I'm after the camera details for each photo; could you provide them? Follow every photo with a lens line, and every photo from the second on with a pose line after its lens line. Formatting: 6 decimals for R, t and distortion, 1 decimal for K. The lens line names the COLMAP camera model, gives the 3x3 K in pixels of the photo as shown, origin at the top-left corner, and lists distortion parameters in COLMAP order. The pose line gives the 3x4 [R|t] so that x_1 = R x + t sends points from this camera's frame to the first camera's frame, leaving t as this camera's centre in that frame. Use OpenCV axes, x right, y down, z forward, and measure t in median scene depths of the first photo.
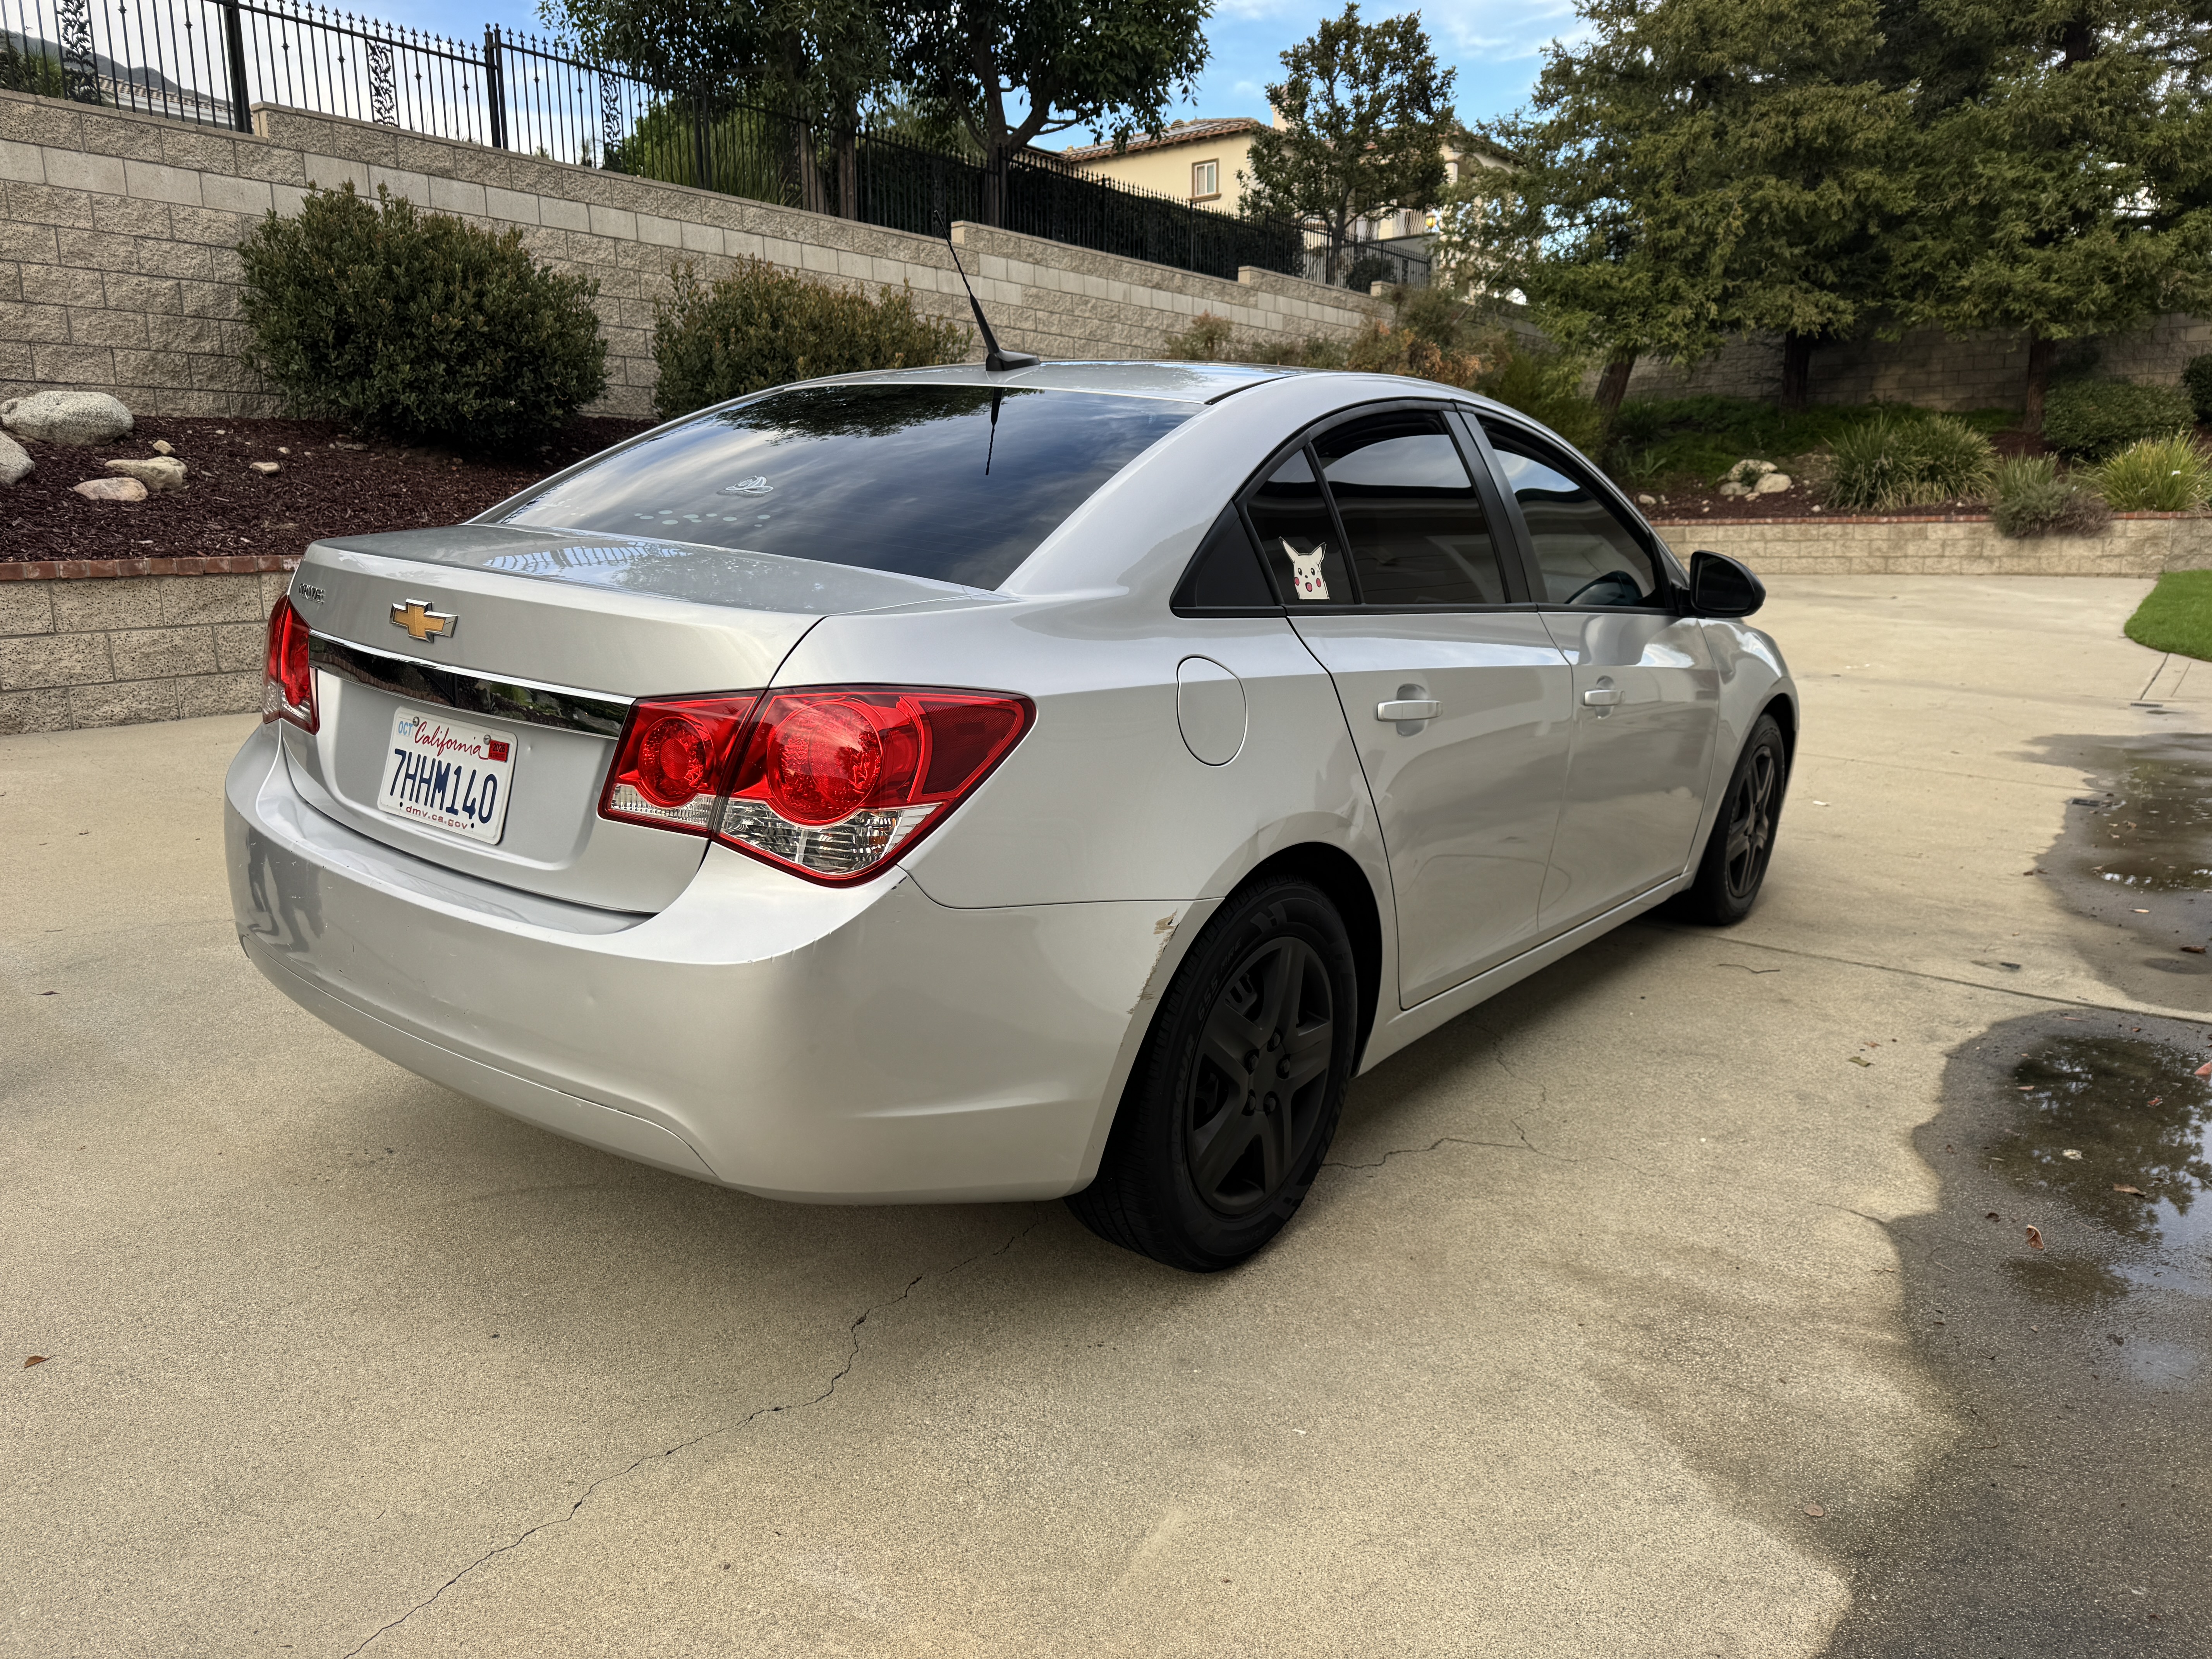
lens RADIAL K [[1547.6, 0, 1111.9], [0, 1547.6, 826.1], [0, 0, 1]] dist [0.028799, -0.036852]
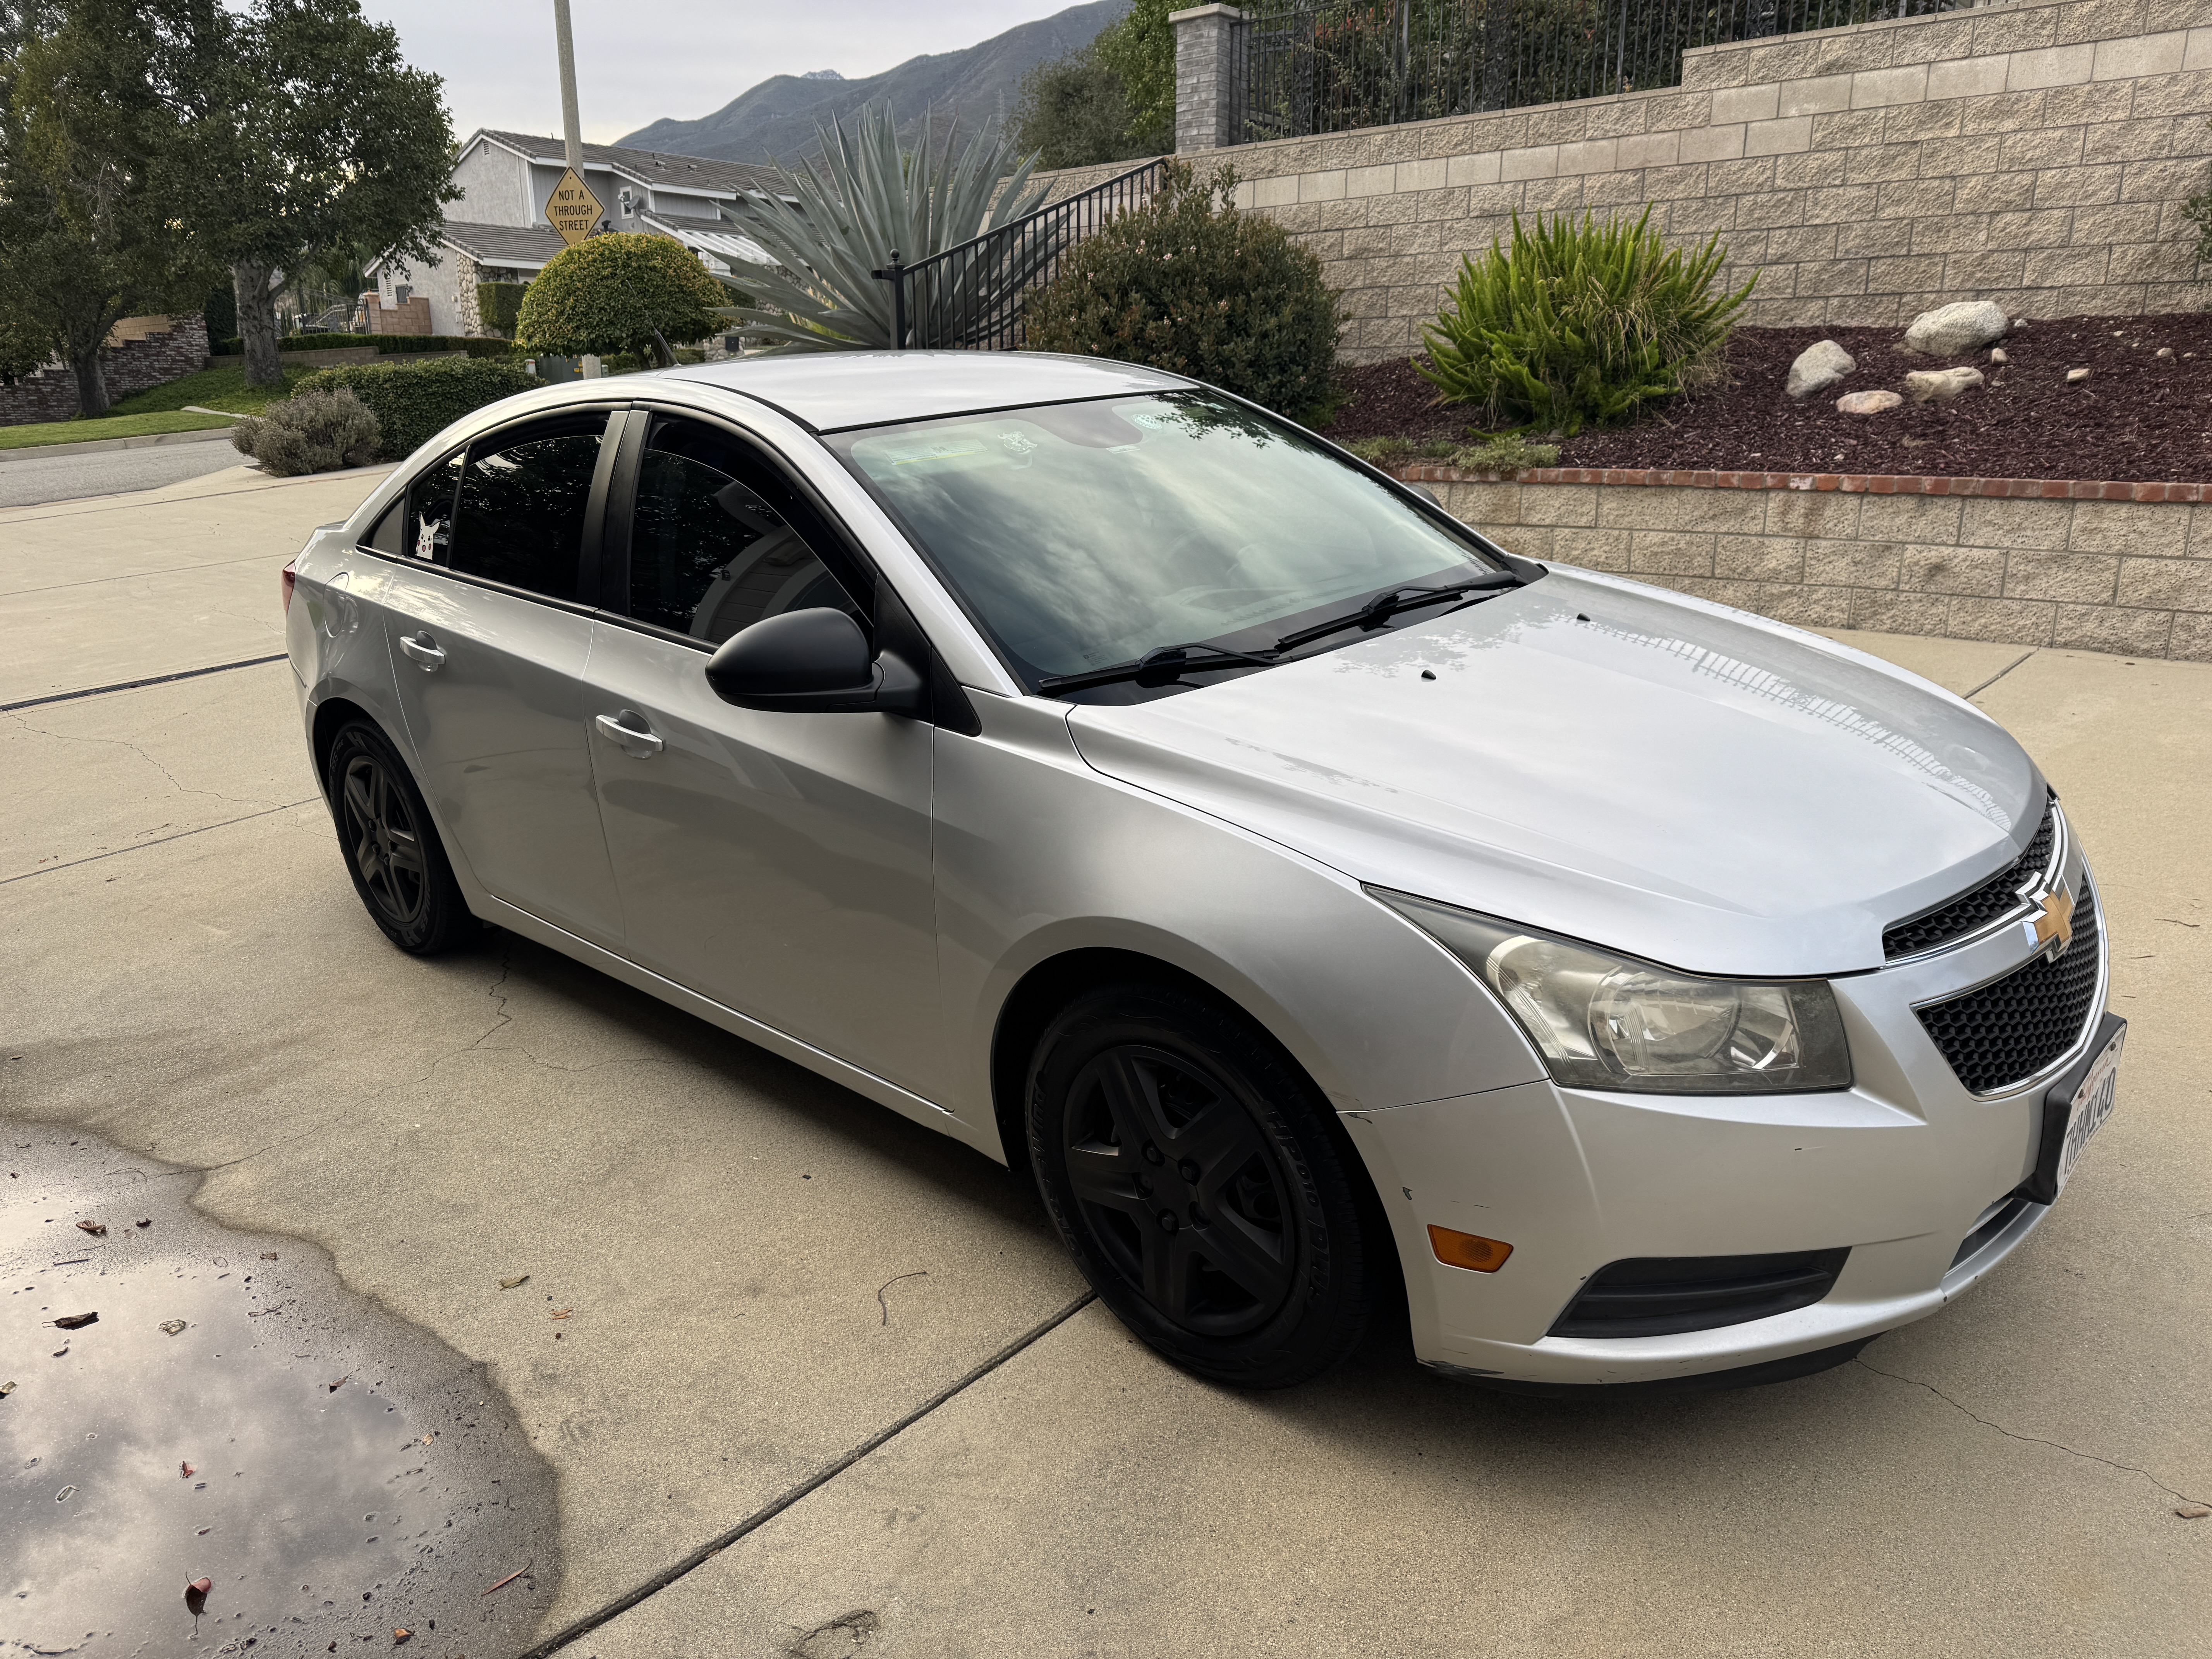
lens RADIAL K [[1547.6, 0, 1109.8], [0, 1547.6, 845.2], [0, 0, 1]] dist [0.028799, -0.036852]
pose [[-0.100896, 0.283423, -0.953673, 0.204180], [-0.185191, 0.936461, 0.297901, -0.059695], [0.977509, 0.206669, -0.041997, 0.233057]]
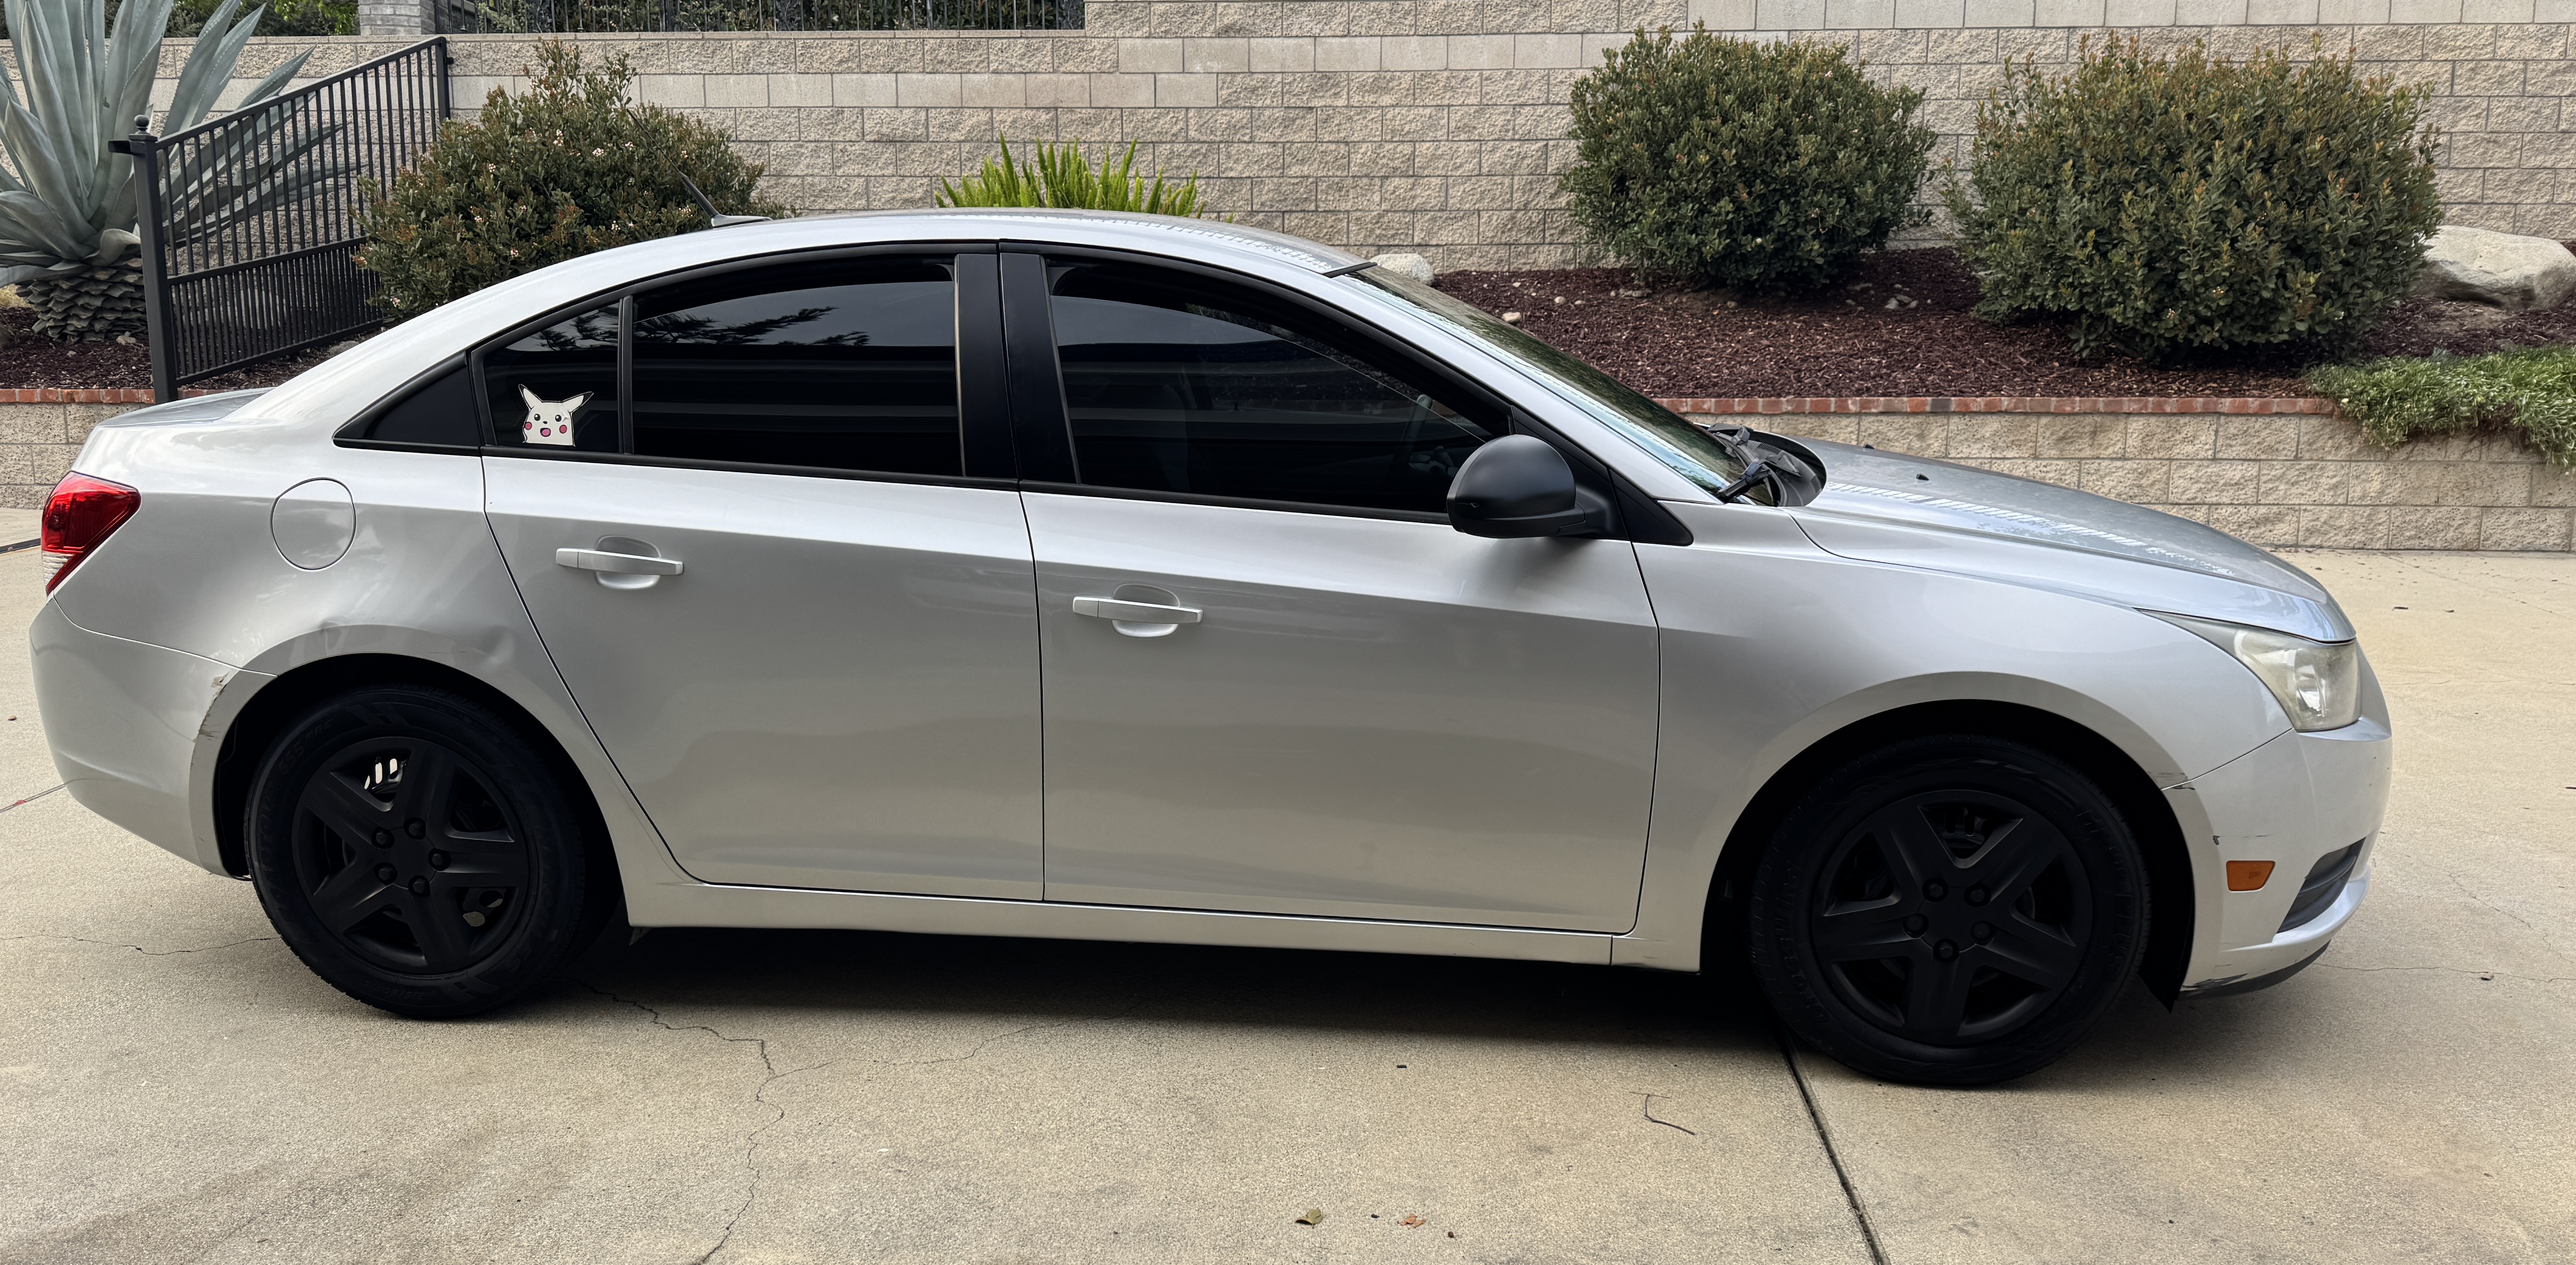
lens RADIAL K [[1785.6, 0, 1306.3], [0, 1785.6, 737.0], [0, 0, 1]] dist [0.029447, -0.040200]
pose [[0.525749, 0.180163, -0.831342, 0.195326], [-0.172246, 0.979616, 0.103365, -0.022316], [0.833018, 0.088851, 0.546064, 0.104942]]
